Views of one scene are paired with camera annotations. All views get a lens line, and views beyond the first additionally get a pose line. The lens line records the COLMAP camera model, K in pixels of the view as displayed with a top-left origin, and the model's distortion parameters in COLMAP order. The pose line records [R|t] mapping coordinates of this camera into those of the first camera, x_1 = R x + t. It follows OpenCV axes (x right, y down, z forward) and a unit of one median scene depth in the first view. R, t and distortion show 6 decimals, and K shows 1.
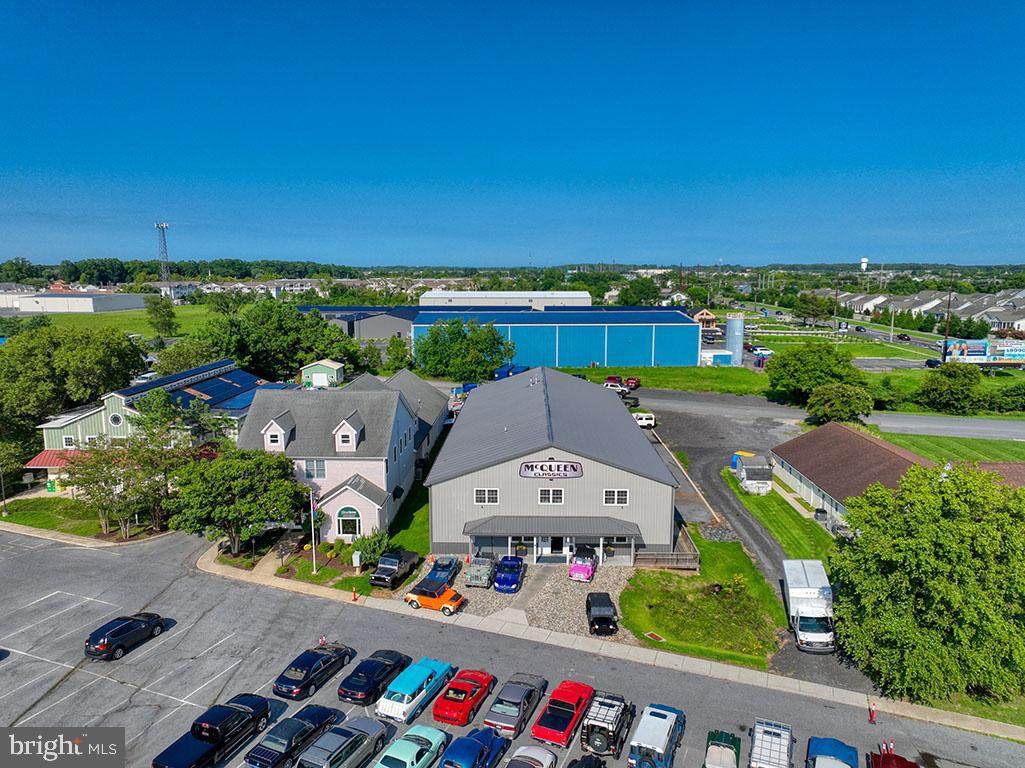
lens RADIAL K [[718.1, 0, 512.5], [0, 718.1, 384.0], [0, 0, 1]] dist [0.008620, -0.001410]
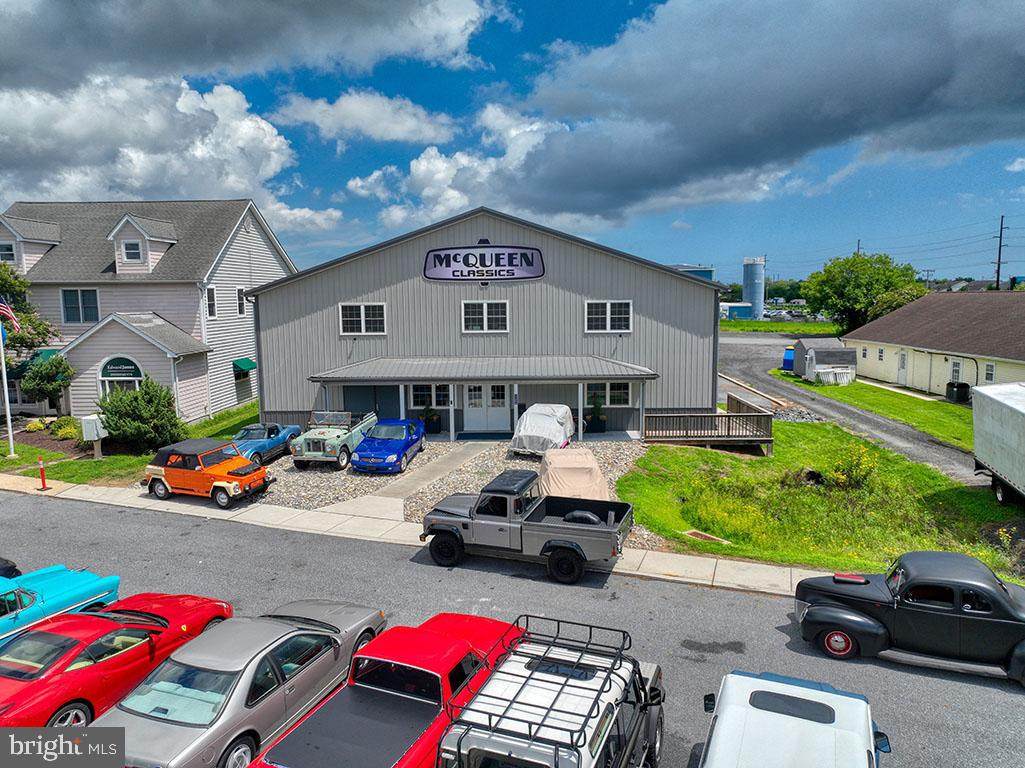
lens RADIAL K [[718.1, 0, 512.5], [0, 718.1, 384.0], [0, 0, 1]] dist [0.008620, -0.001410]
pose [[0.999963, -0.008481, 0.001215, 0.072481], [0.008521, 0.999212, -0.038777, 0.225473], [-0.000885, 0.038786, 0.999247, 0.474036]]
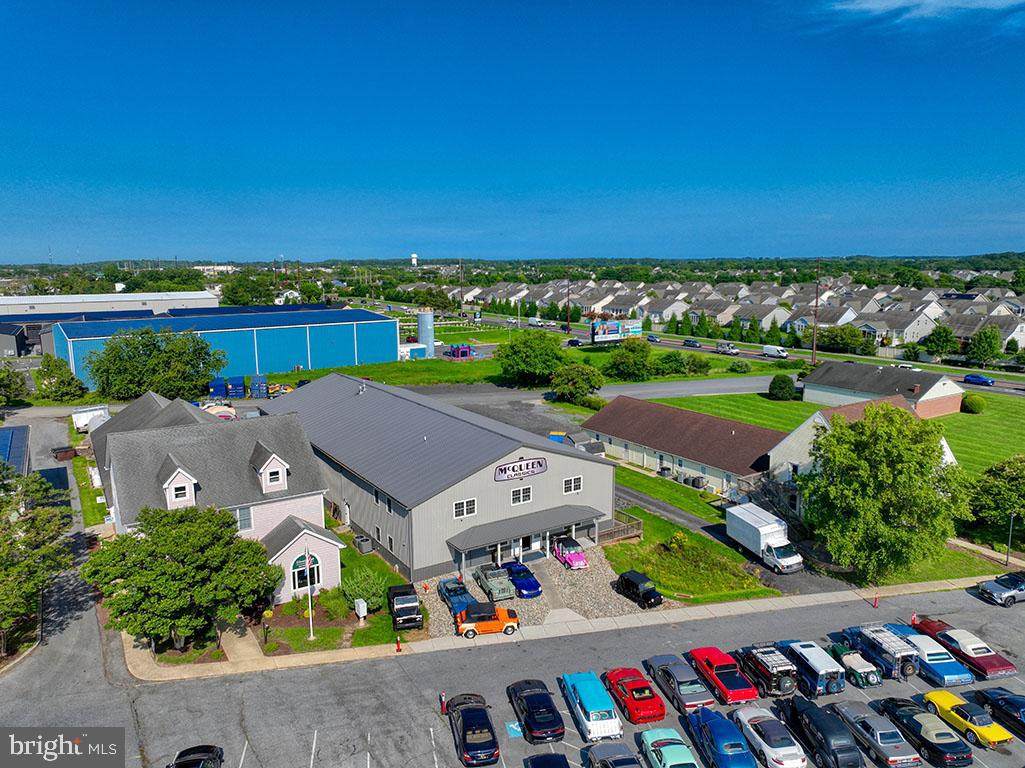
lens RADIAL K [[718.1, 0, 512.5], [0, 718.1, 384.0], [0, 0, 1]] dist [0.008620, -0.001410]
pose [[0.828113, -0.100182, 0.551536, -0.493618], [0.096916, 0.994671, 0.035158, -0.035457], [-0.552120, 0.024338, 0.833410, 0.164554]]
